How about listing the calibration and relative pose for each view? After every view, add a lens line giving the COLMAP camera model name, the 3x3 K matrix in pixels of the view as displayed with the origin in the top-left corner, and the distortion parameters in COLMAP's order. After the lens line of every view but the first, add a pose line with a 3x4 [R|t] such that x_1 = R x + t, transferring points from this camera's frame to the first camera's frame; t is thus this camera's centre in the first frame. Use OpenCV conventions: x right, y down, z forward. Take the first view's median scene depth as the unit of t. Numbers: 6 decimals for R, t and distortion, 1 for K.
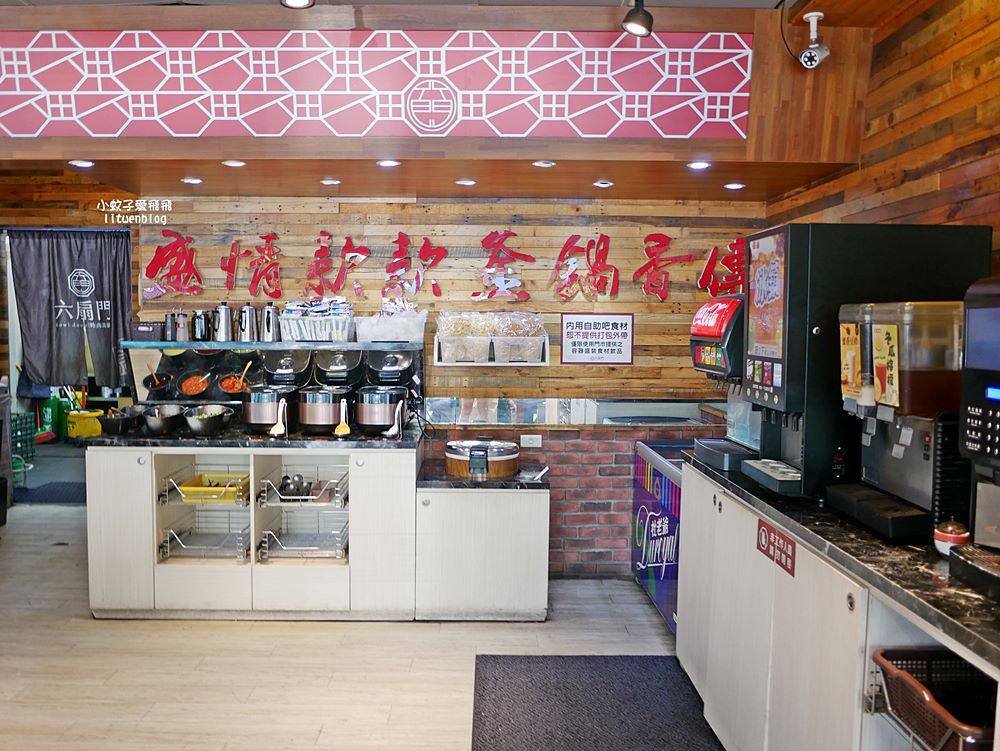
lens RADIAL K [[830.8, 0, 500.0], [0, 830.8, 375.5], [0, 0, 1]] dist [-0.044775, 0.006984]
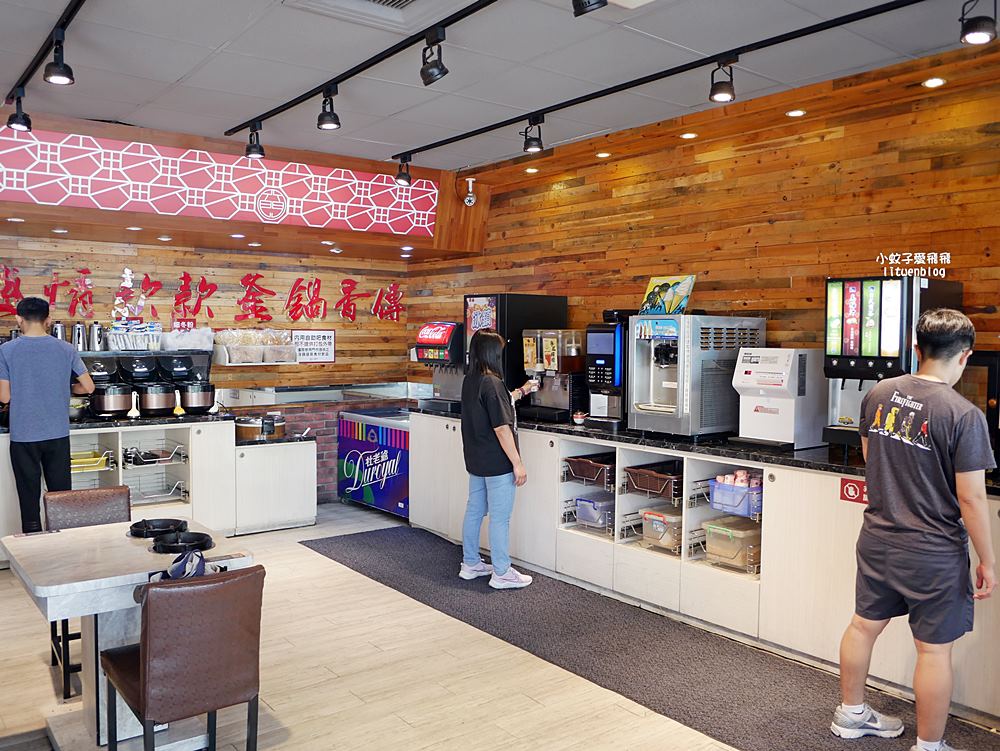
lens RADIAL K [[830.8, 0, 500.0], [0, 830.8, 375.5], [0, 0, 1]] dist [-0.044775, 0.006984]
pose [[0.794077, -0.032421, 0.606952, -0.572814], [0.037509, 0.999287, 0.004305, 0.016945], [-0.606659, 0.019348, 0.794727, -0.446464]]
